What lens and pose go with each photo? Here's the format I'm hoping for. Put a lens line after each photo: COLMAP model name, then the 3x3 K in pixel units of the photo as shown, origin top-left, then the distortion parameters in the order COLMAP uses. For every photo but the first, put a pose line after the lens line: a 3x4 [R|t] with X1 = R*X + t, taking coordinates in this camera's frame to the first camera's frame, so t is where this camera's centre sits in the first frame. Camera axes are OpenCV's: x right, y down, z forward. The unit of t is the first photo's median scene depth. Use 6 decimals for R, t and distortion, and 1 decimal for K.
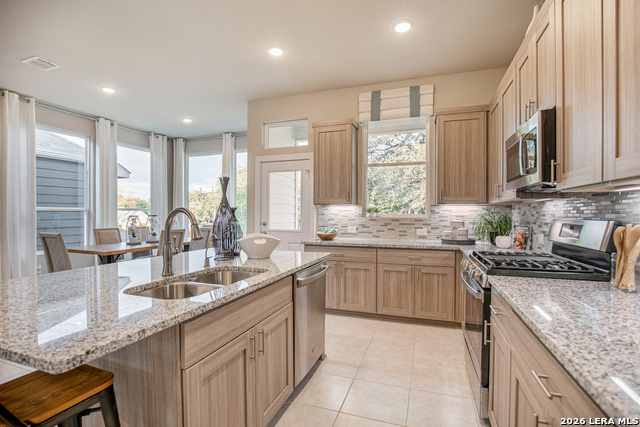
lens RADIAL K [[298.9, 0, 324.8], [0, 298.9, 215.3], [0, 0, 1]] dist [-0.033397, 0.005785]
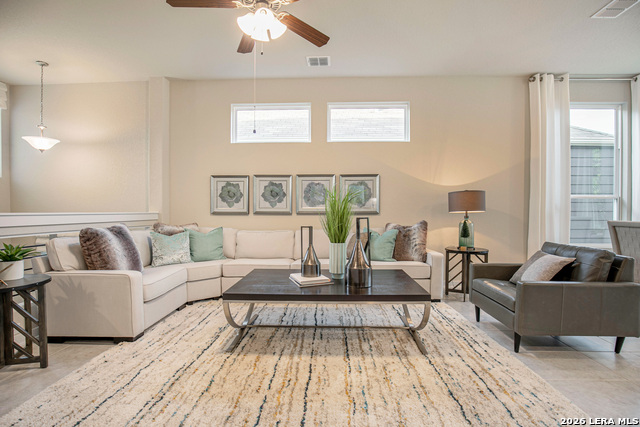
lens RADIAL K [[298.9, 0, 320.2], [0, 298.9, 216.6], [0, 0, 1]] dist [-0.033397, 0.005785]
pose [[0.297098, 0.015464, -0.954722, -0.363468], [-0.007760, 0.999875, 0.013780, 0.035186], [0.954816, 0.003314, 0.297181, -0.006395]]
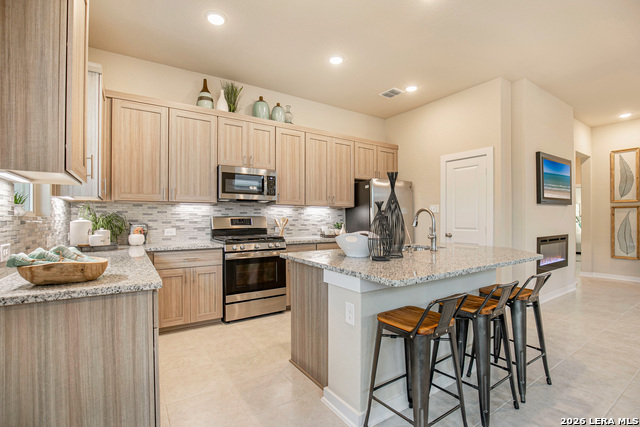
lens RADIAL K [[298.9, 0, 322.9], [0, 298.9, 220.0], [0, 0, 1]] dist [-0.033397, 0.005785]
pose [[-0.795328, -0.001632, 0.606177, -0.396683], [0.003083, 0.999973, 0.006737, 0.011627], [-0.606171, 0.007227, -0.795301, 1.028088]]
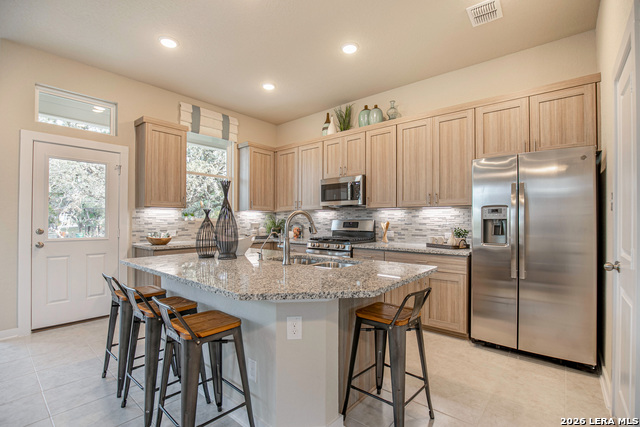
lens RADIAL K [[298.9, 0, 323.3], [0, 298.9, 216.5], [0, 0, 1]] dist [-0.033397, 0.005785]
pose [[0.351174, 0.008859, 0.936268, -0.642670], [0.003979, 0.999932, -0.010954, 0.004544], [-0.936302, 0.007572, 0.351115, 0.164638]]
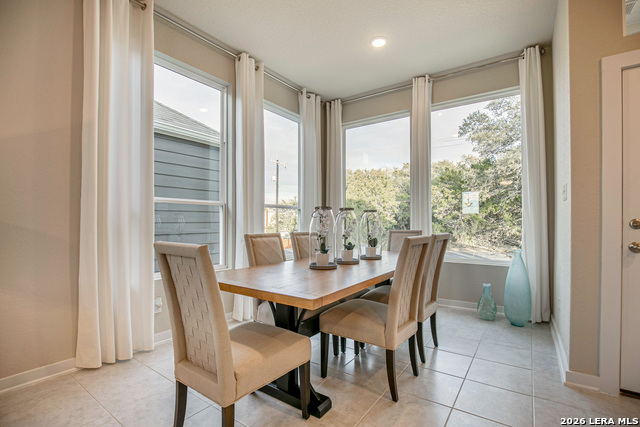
lens RADIAL K [[298.9, 0, 325.1], [0, 298.9, 223.6], [0, 0, 1]] dist [-0.033397, 0.005785]
pose [[0.966833, -0.001556, -0.255406, -0.540683], [0.001191, 0.999998, -0.001586, 0.028976], [0.255408, 0.001229, 0.966833, 0.545203]]
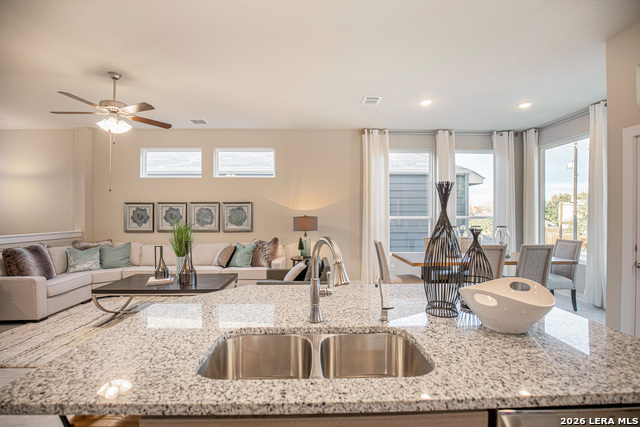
lens RADIAL K [[298.9, 0, 324.4], [0, 298.9, 214.1], [0, 0, 1]] dist [-0.033397, 0.005785]
pose [[0.360849, -0.003541, -0.932617, 0.087399], [-0.004805, 0.999972, -0.005656, -0.031615], [0.932612, 0.006522, 0.360822, 0.290265]]
